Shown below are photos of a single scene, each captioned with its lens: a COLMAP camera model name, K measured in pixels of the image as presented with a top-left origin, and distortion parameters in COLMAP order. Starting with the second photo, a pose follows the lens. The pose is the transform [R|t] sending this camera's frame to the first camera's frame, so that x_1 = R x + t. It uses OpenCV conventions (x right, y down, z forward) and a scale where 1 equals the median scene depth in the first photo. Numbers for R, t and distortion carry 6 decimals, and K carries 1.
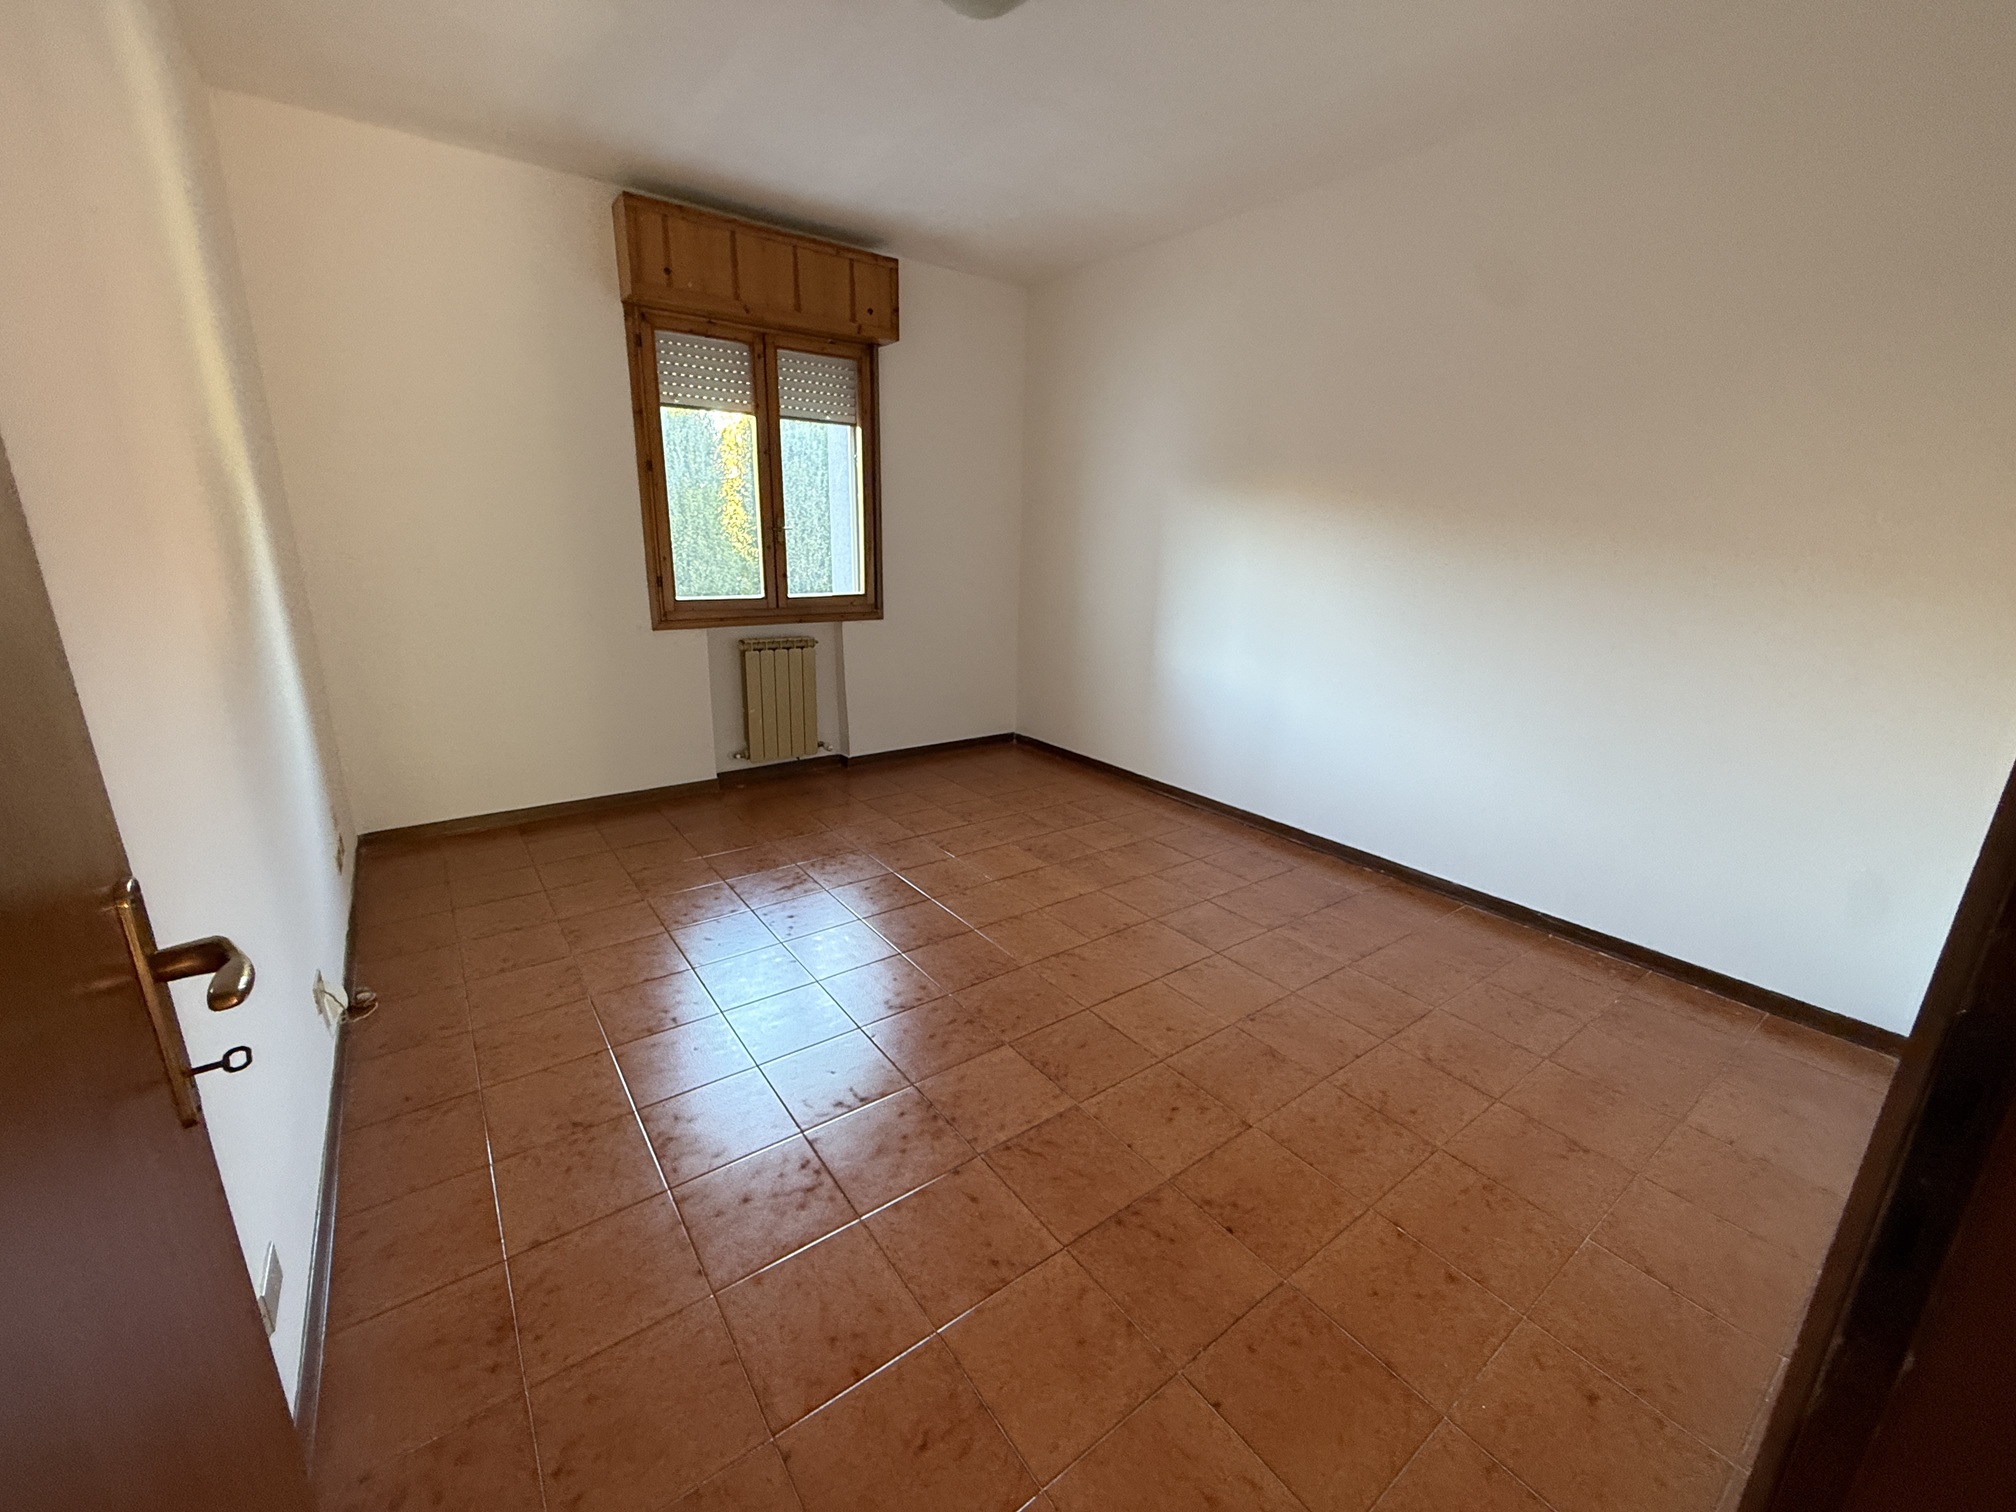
lens RADIAL K [[801.1, 0, 1001.3], [0, 801.1, 748.7], [0, 0, 1]] dist [-0.000738, -0.000029]
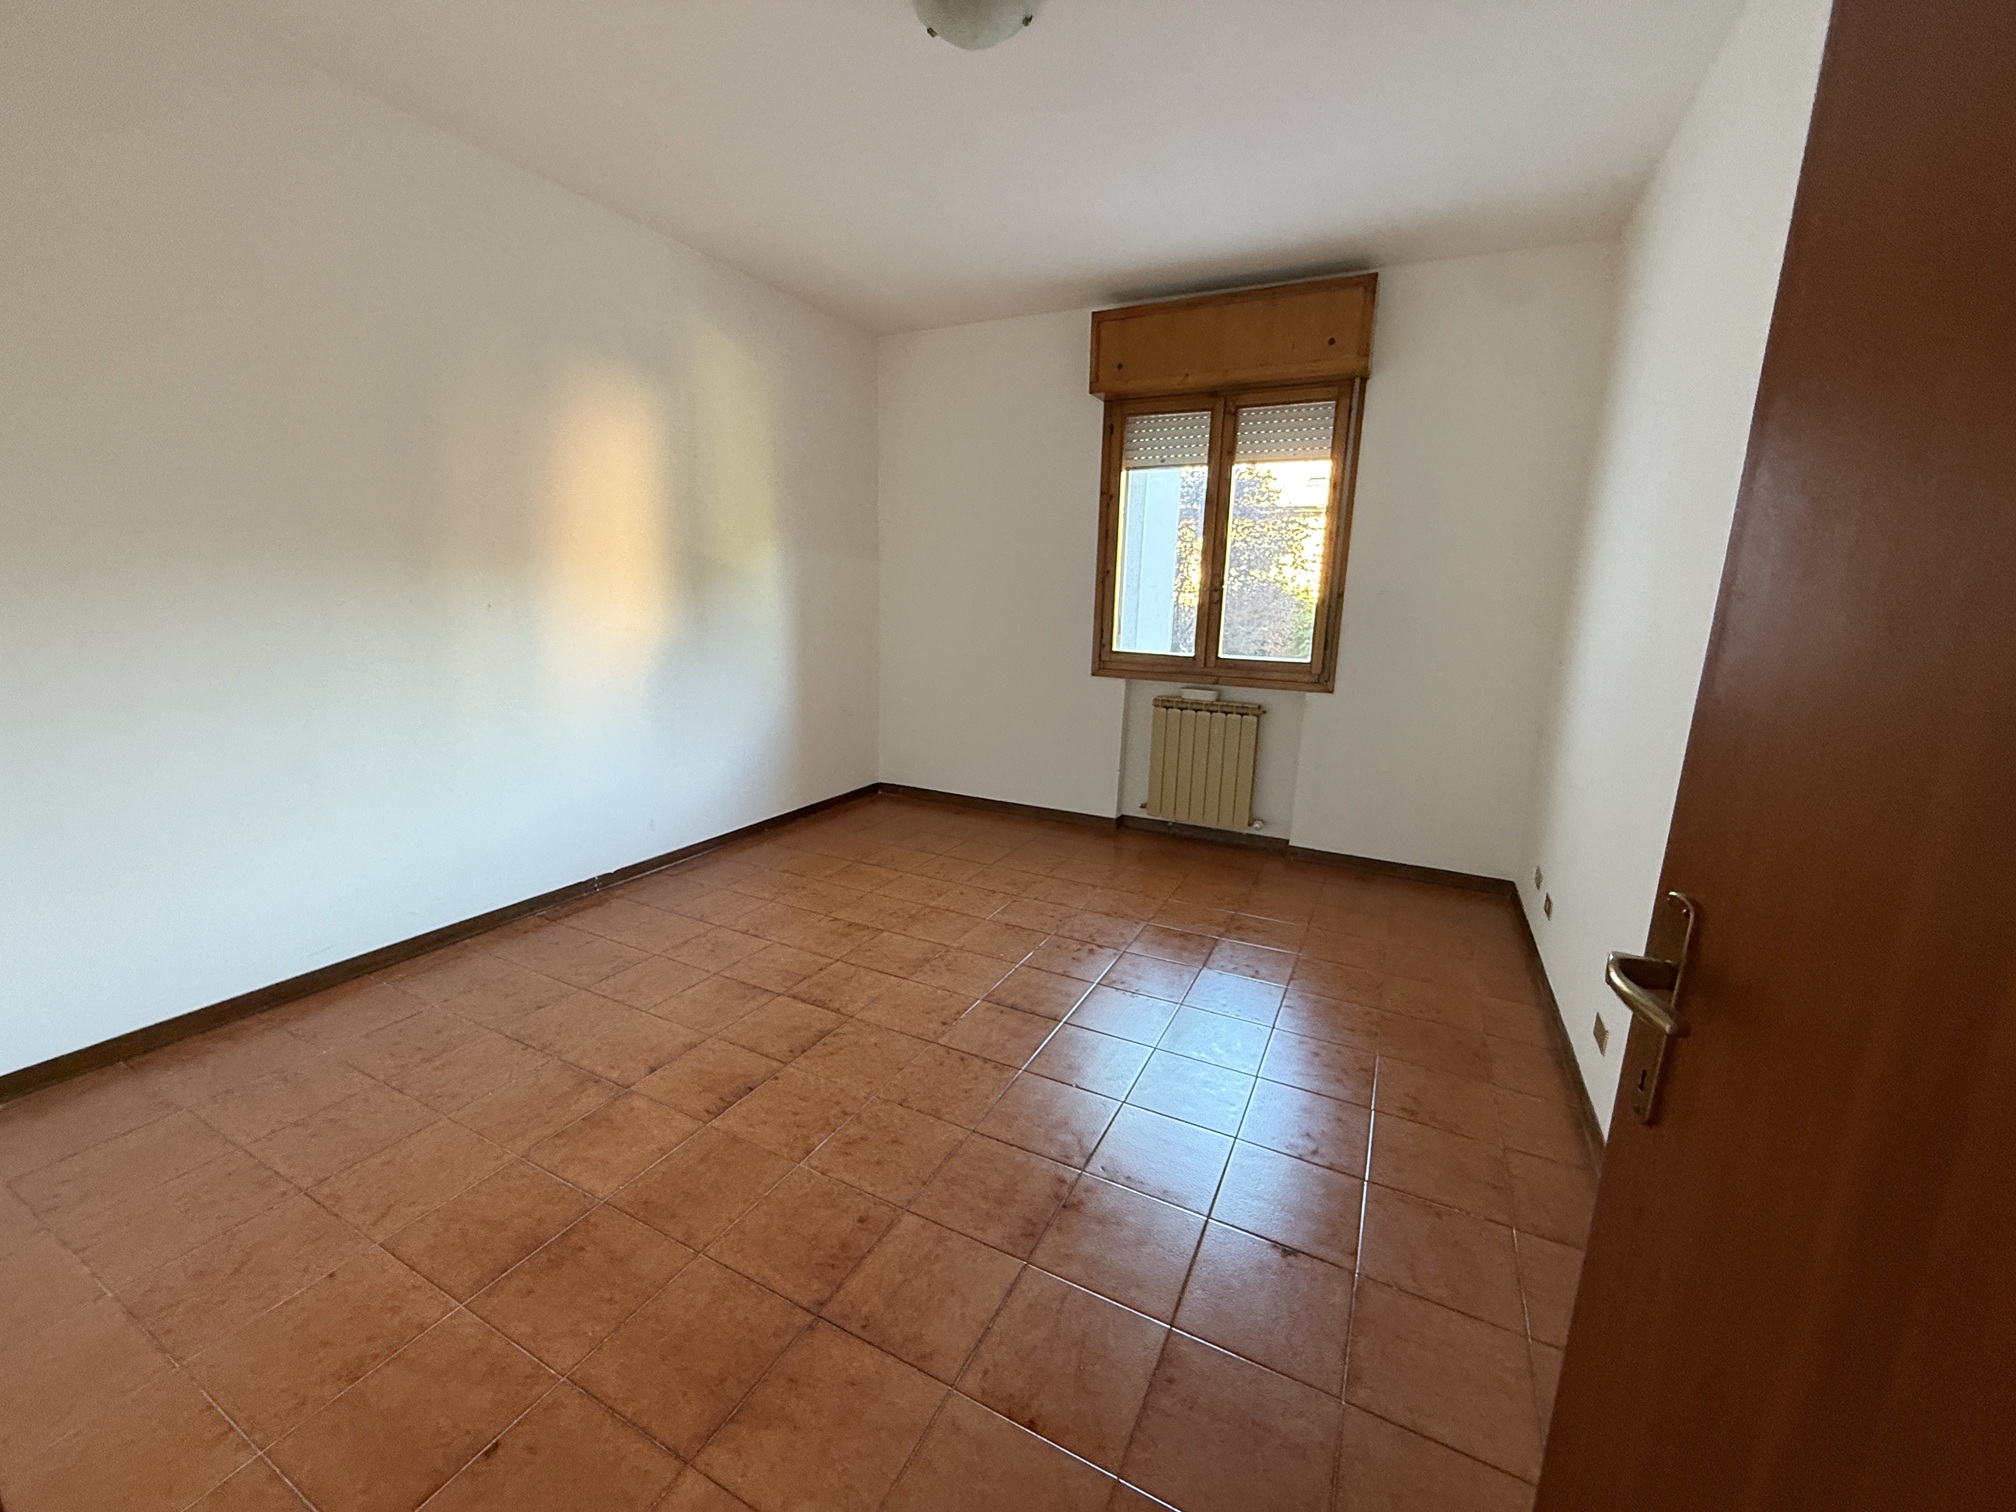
lens RADIAL K [[814.1, 0, 1001.9], [0, 814.1, 767.1], [0, 0, 1]] dist [-0.056473, -0.000038]
pose [[0.454881, 0.186857, -0.870728, 0.489664], [-0.240301, 0.967226, 0.082029, -0.079468], [0.857519, 0.171923, 0.484875, 0.329674]]
